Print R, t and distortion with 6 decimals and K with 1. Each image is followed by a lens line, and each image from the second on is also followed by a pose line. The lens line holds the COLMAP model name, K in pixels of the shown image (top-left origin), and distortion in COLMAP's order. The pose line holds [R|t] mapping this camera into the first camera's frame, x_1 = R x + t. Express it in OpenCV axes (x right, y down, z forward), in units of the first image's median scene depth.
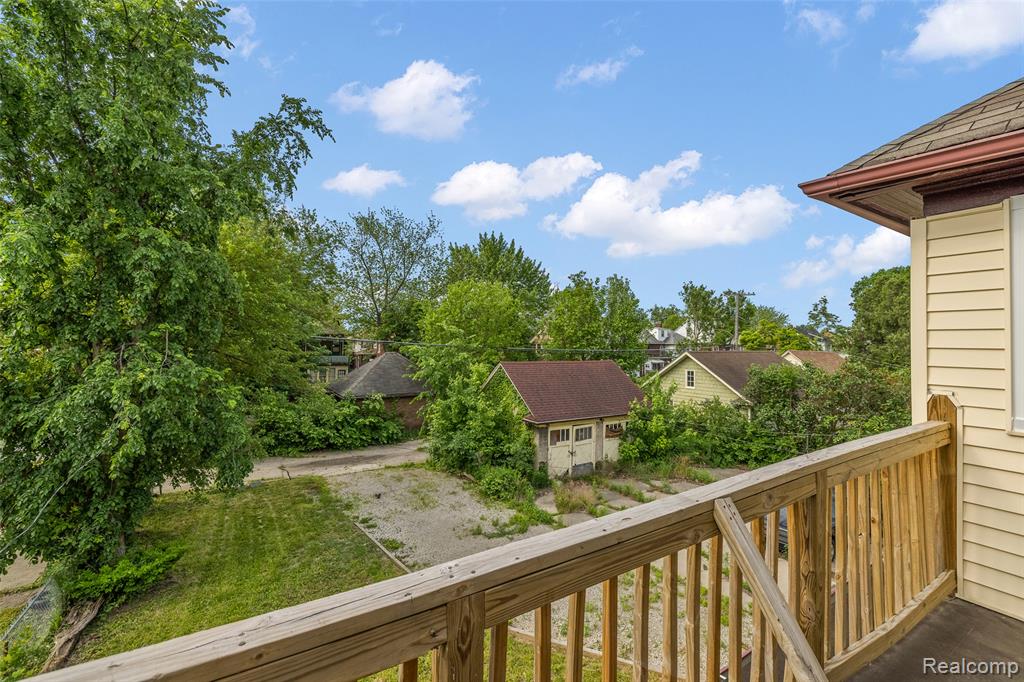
lens RADIAL K [[444.2, 0, 505.1], [0, 444.2, 334.6], [0, 0, 1]] dist [0.000097, 0.000268]
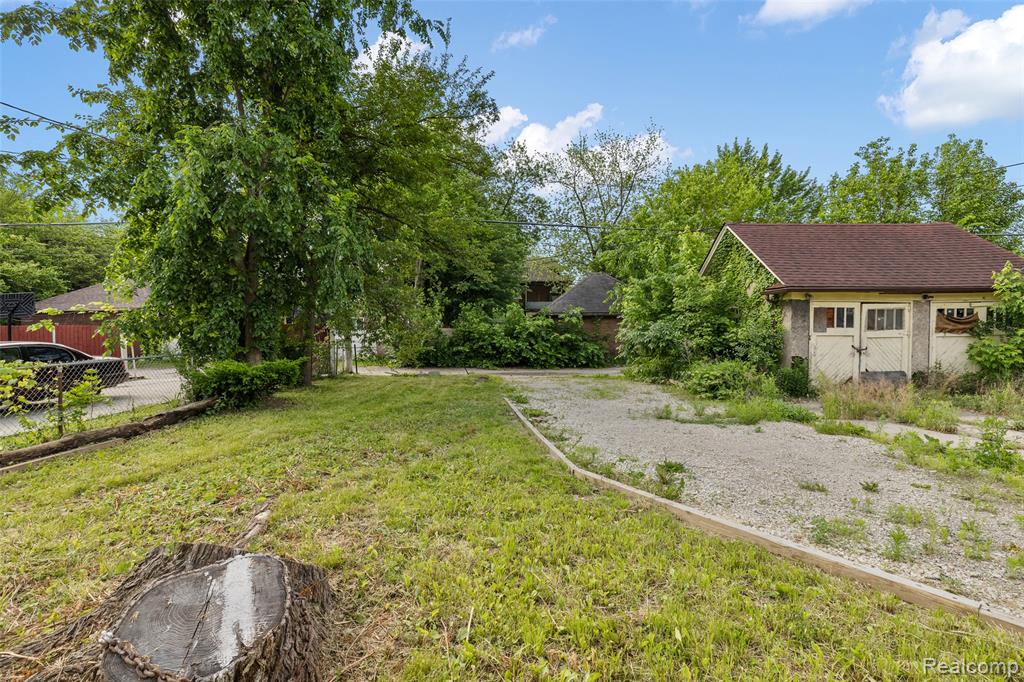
lens RADIAL K [[444.2, 0, 505.1], [0, 444.2, 334.6], [0, 0, 1]] dist [0.000097, 0.000268]
pose [[0.861626, -0.003951, -0.507528, 0.043112], [0.014999, 0.999731, 0.017681, 0.220991], [0.507322, -0.022847, 0.861454, 0.246137]]
